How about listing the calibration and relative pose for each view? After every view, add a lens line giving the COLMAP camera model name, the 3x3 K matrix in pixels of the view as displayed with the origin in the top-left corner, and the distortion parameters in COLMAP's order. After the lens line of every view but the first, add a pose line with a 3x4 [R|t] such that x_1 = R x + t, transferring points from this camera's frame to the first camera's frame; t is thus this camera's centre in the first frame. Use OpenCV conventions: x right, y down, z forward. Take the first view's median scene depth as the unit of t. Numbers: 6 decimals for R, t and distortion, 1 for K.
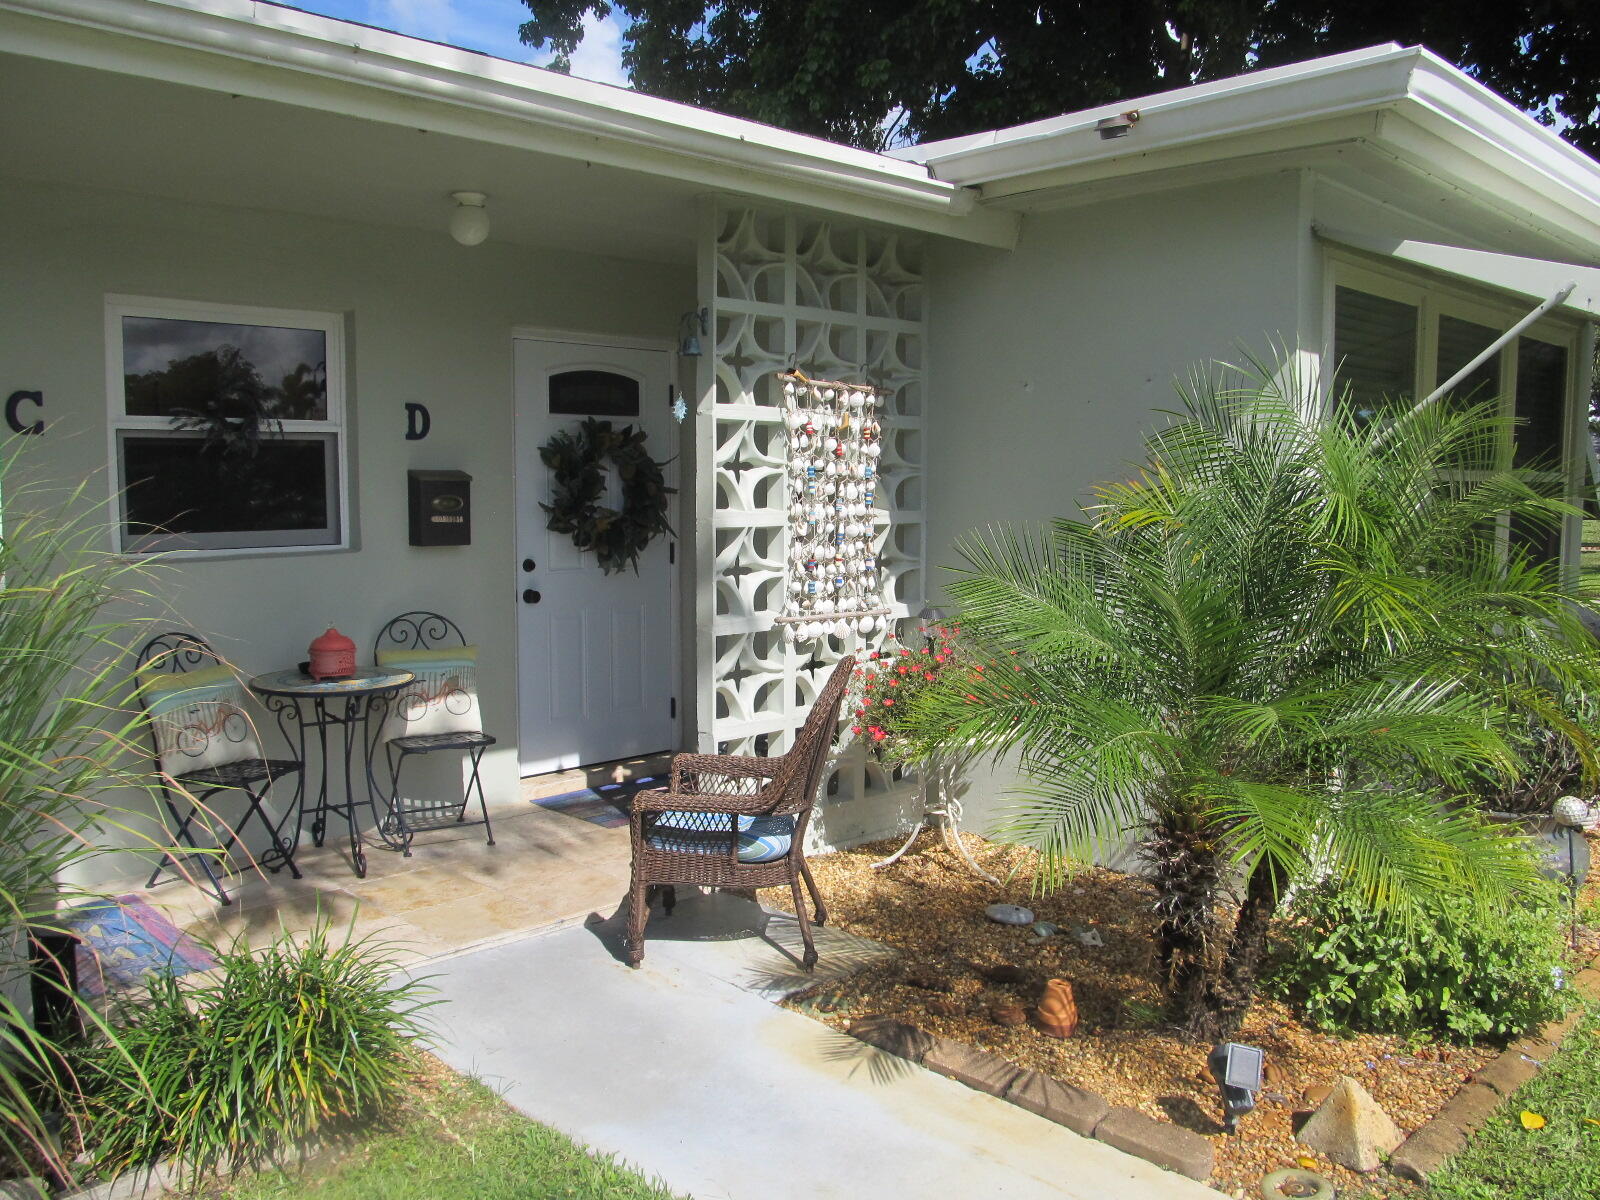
lens RADIAL K [[1332.6, 0, 799.3], [0, 1332.6, 605.9], [0, 0, 1]] dist [-0.062205, 0.036372]
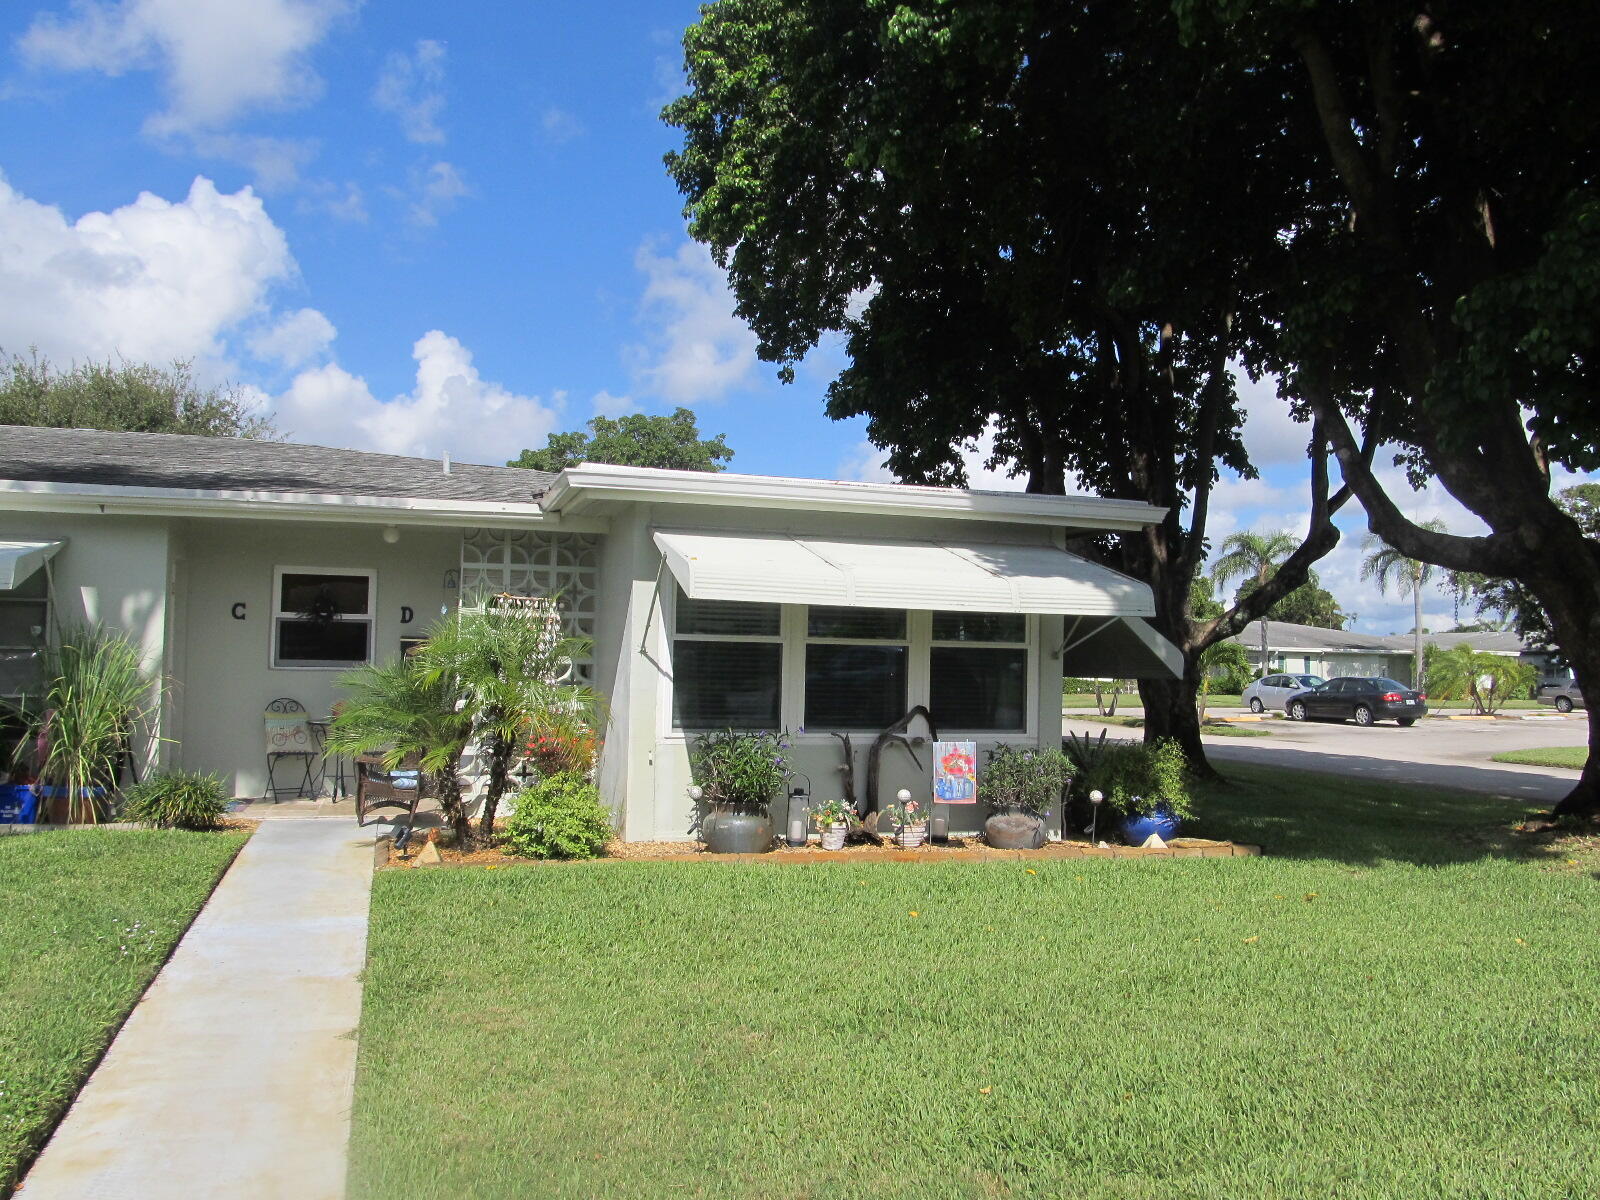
lens RADIAL K [[1332.6, 0, 788.5], [0, 1332.6, 592.7], [0, 0, 1]] dist [-0.062205, 0.036372]
pose [[0.881566, -0.011352, -0.471924, 1.486159], [-0.060769, 0.988663, -0.137301, 0.103766], [0.468132, 0.149719, 0.870883, -0.737763]]
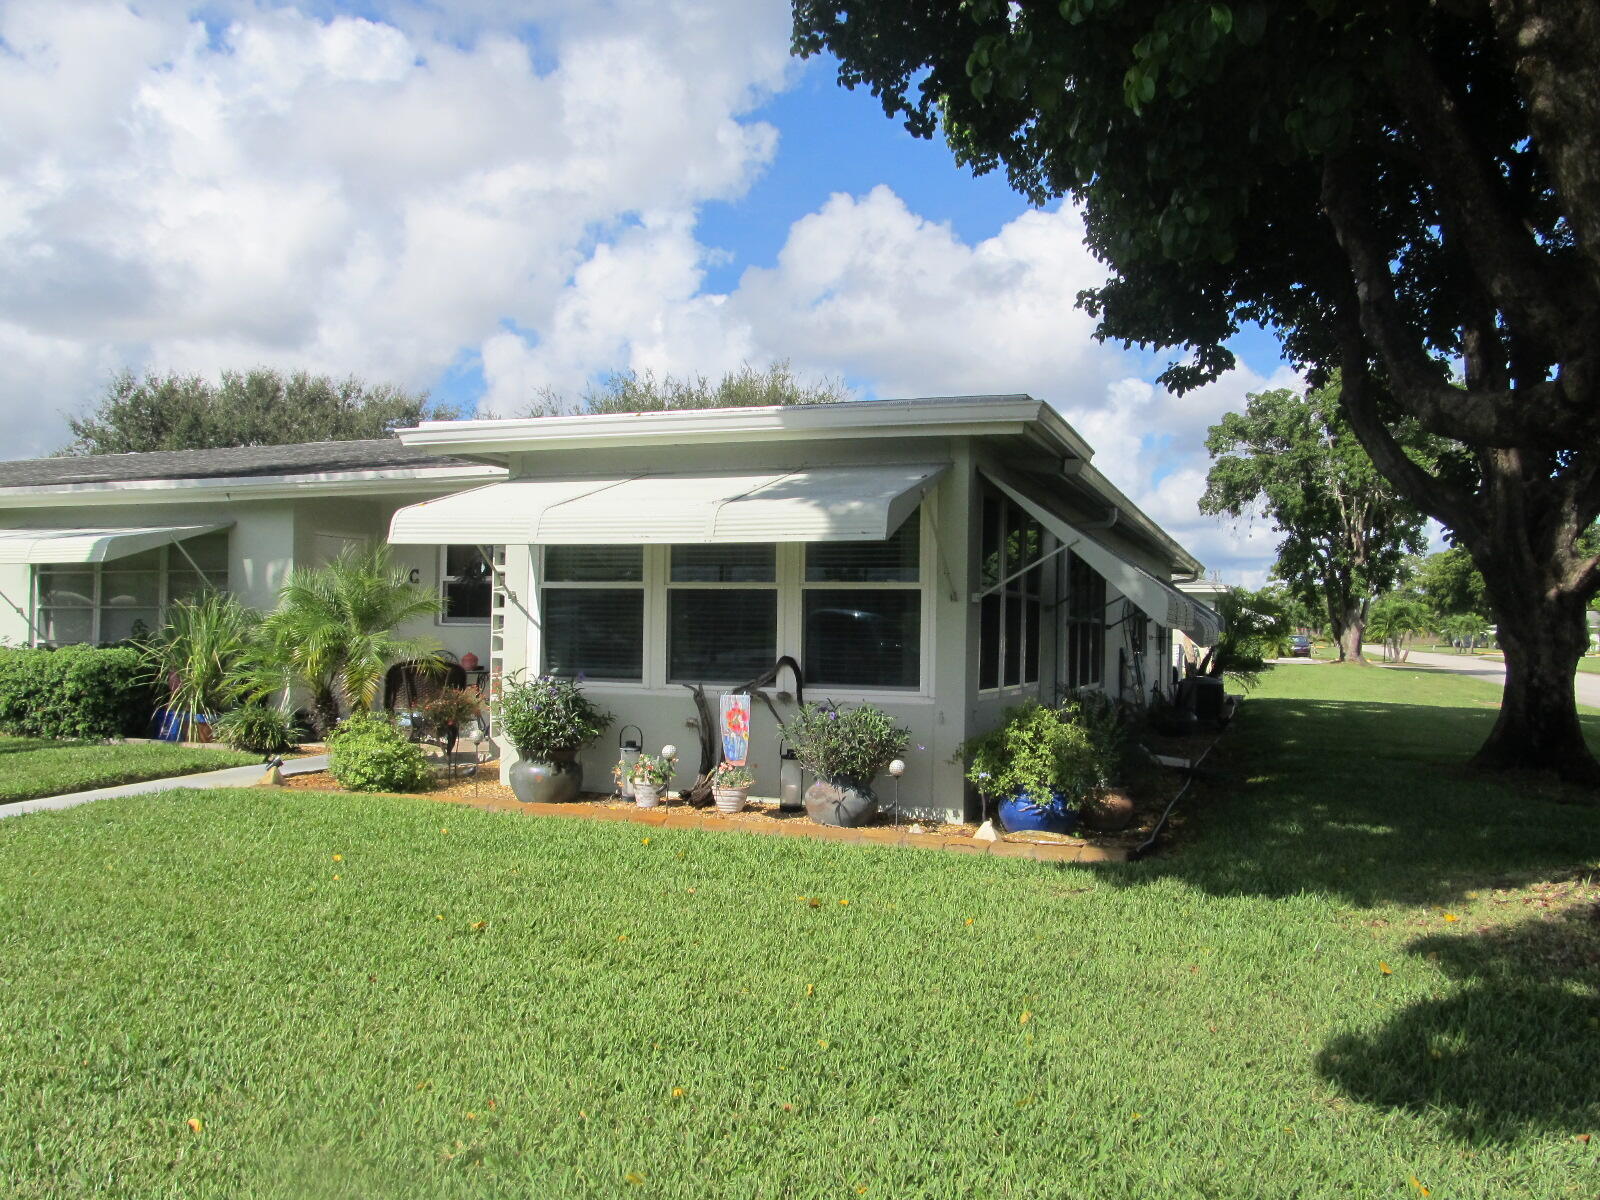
lens RADIAL K [[1332.6, 0, 787.8], [0, 1332.6, 613.0], [0, 0, 1]] dist [-0.062205, 0.036372]
pose [[0.405116, -0.006165, -0.914244, 2.377014], [-0.094519, 0.994337, -0.048588, 0.008551], [0.909366, 0.106098, 0.402239, 0.482637]]
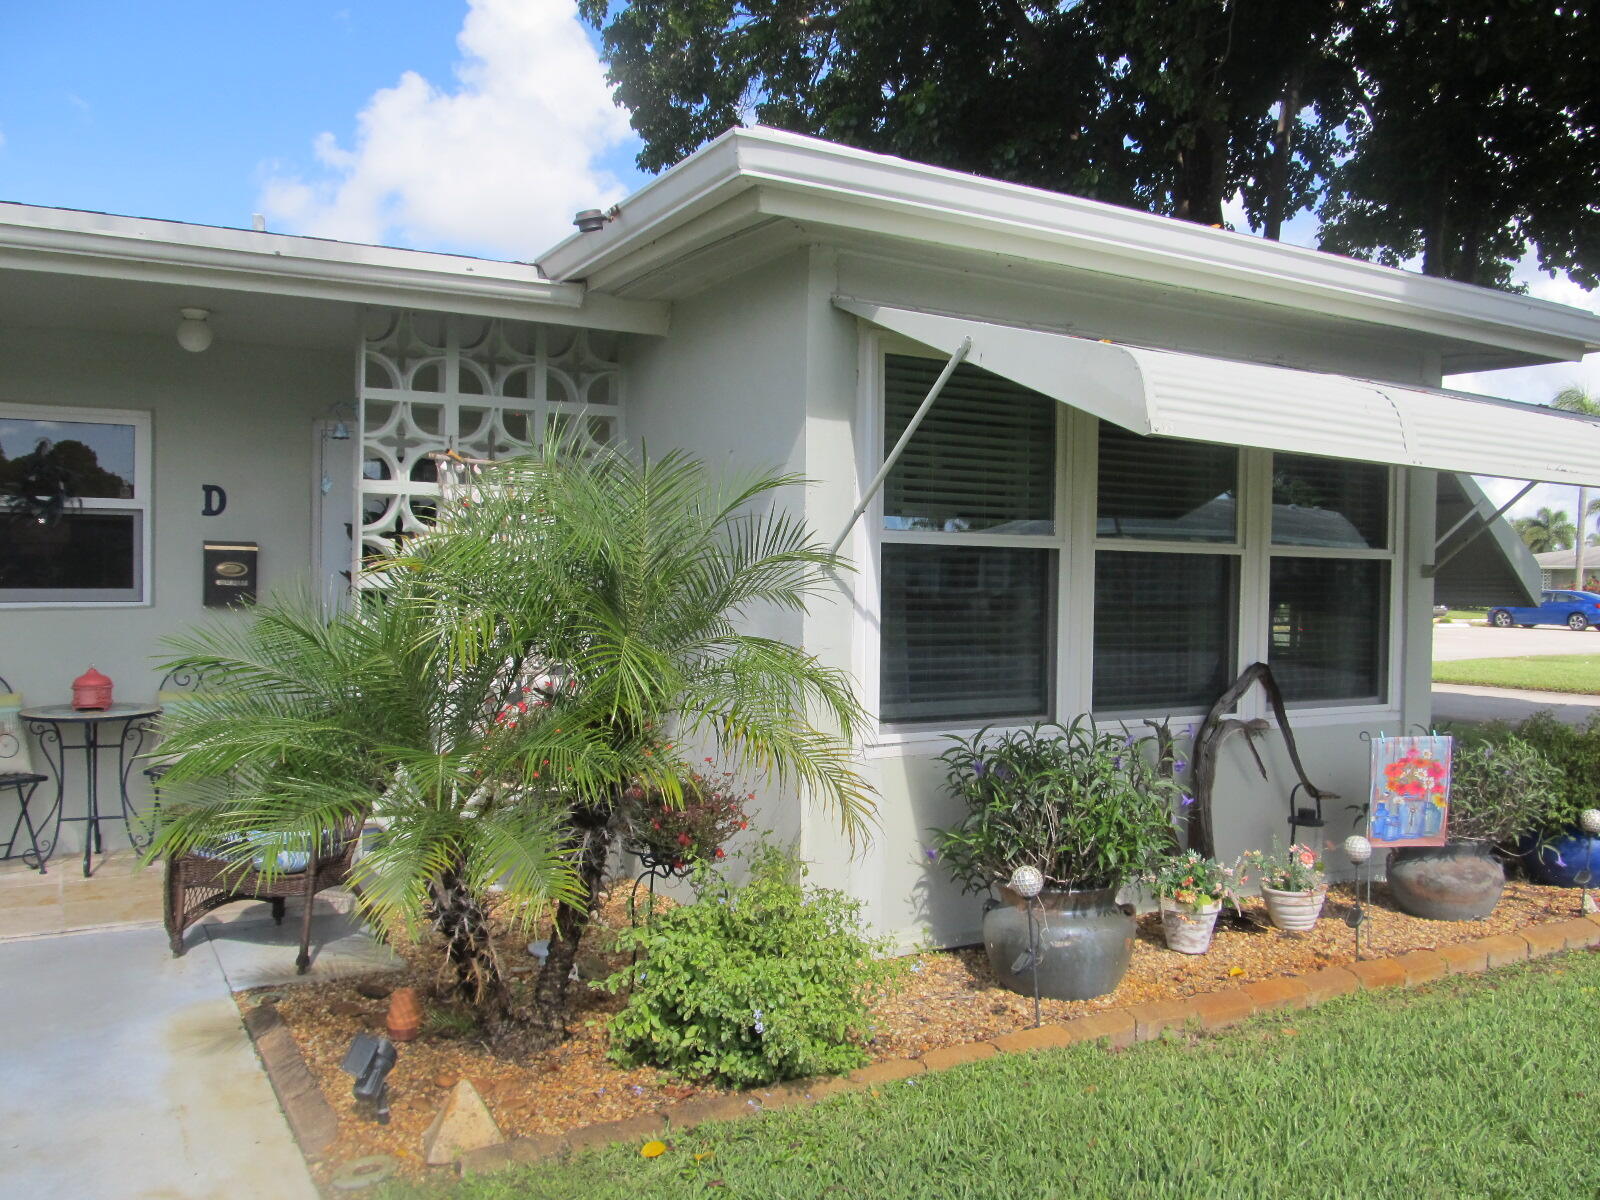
lens RADIAL K [[1332.6, 0, 798.5], [0, 1332.6, 608.2], [0, 0, 1]] dist [-0.062205, 0.036372]
pose [[0.966327, 0.012861, -0.256997, 0.571944], [-0.032164, 0.996954, -0.071048, 0.026350], [0.255301, 0.076921, 0.963797, 0.004539]]
